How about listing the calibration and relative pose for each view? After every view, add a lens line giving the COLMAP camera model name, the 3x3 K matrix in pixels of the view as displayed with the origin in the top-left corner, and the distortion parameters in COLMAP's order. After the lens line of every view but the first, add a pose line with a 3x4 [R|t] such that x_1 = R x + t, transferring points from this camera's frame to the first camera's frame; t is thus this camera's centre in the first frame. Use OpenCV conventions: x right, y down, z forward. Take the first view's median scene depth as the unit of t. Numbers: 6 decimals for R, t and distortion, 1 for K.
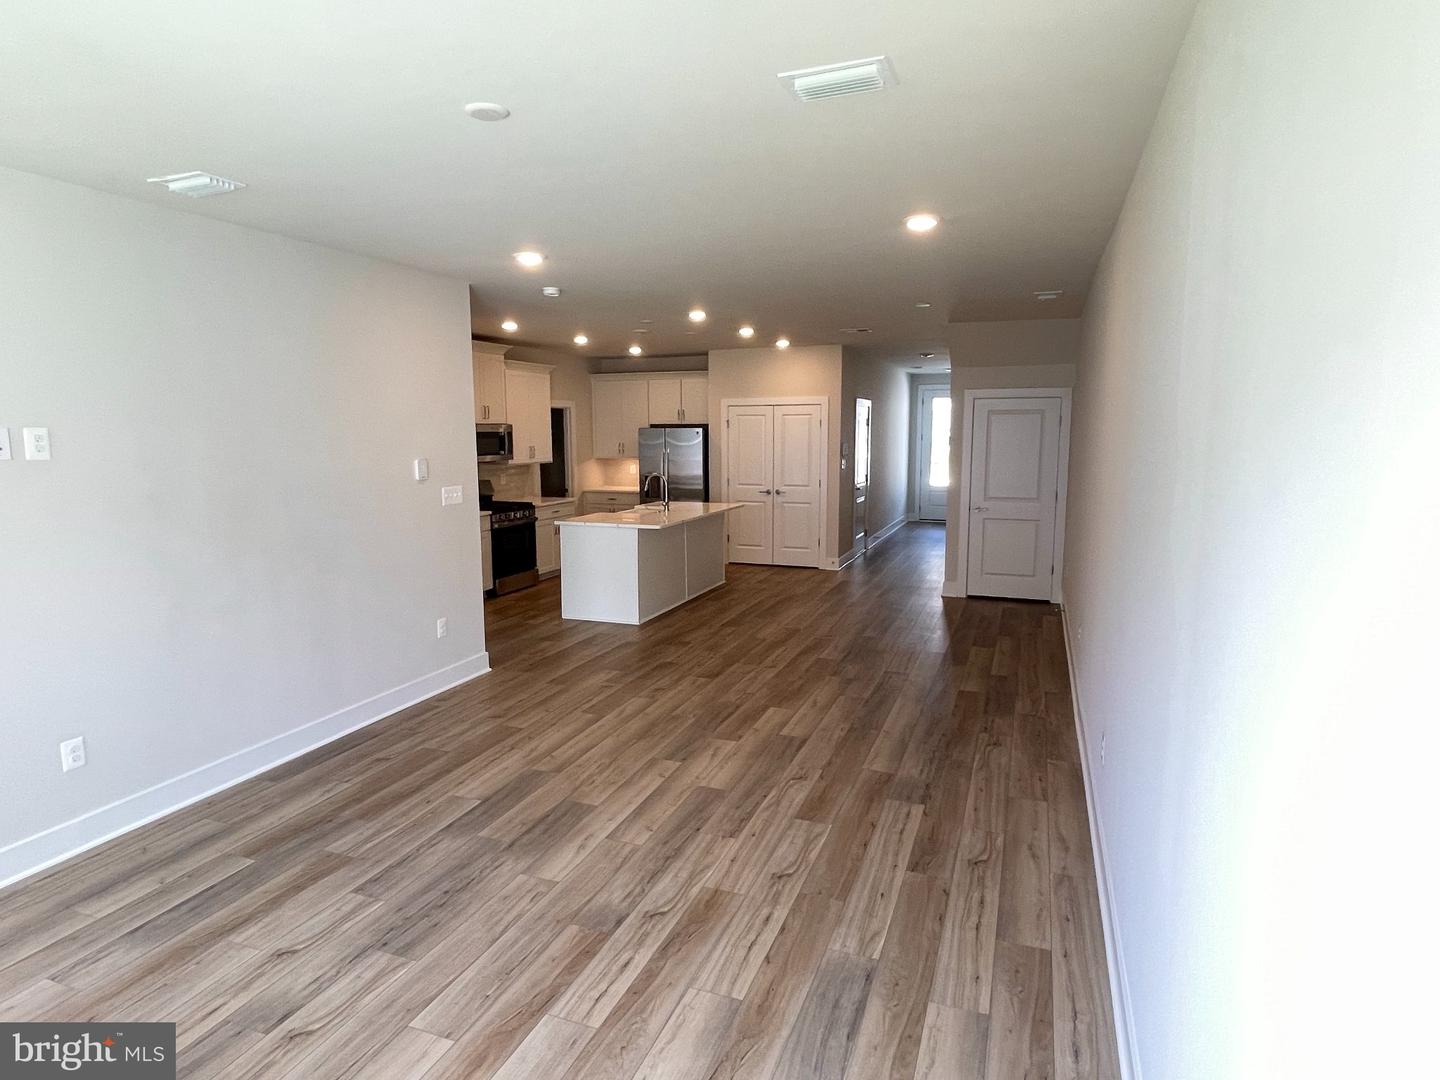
lens RADIAL K [[810.8, 0, 716.2], [0, 810.8, 546.3], [0, 0, 1]] dist [-0.008387, -0.002283]
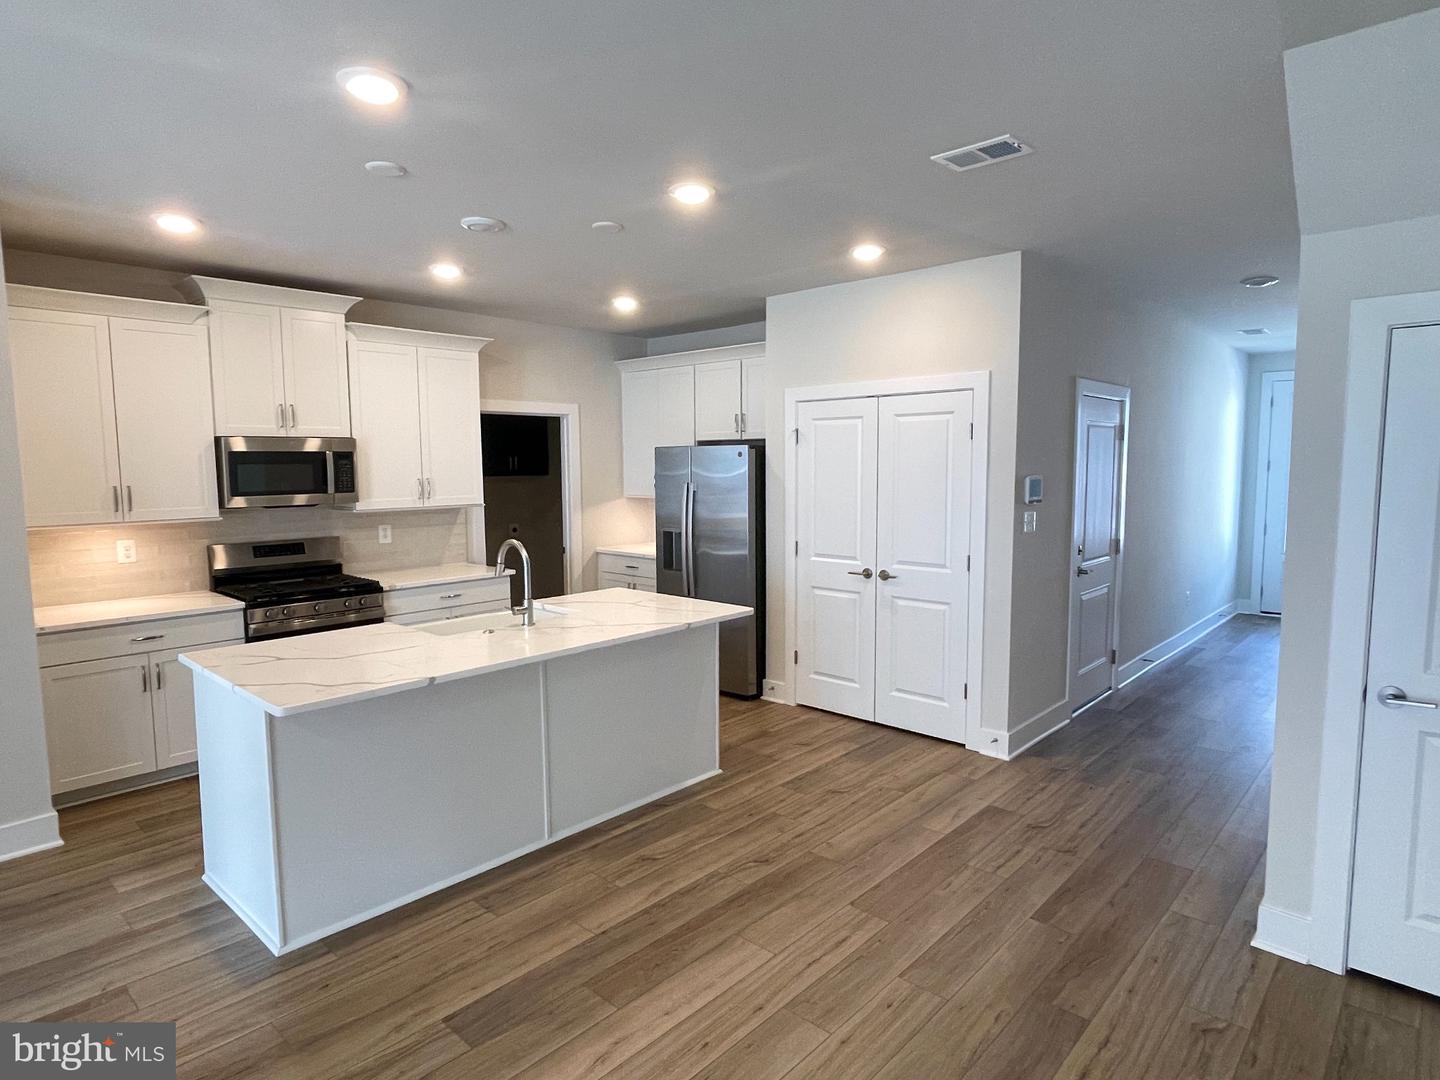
lens RADIAL K [[810.8, 0, 723.7], [0, 810.8, 537.9], [0, 0, 1]] dist [-0.008387, -0.002283]
pose [[0.930123, 0.032075, -0.365844, 0.164720], [-0.049424, 0.998049, -0.038154, -0.066828], [0.363906, 0.053570, 0.929894, 0.524196]]
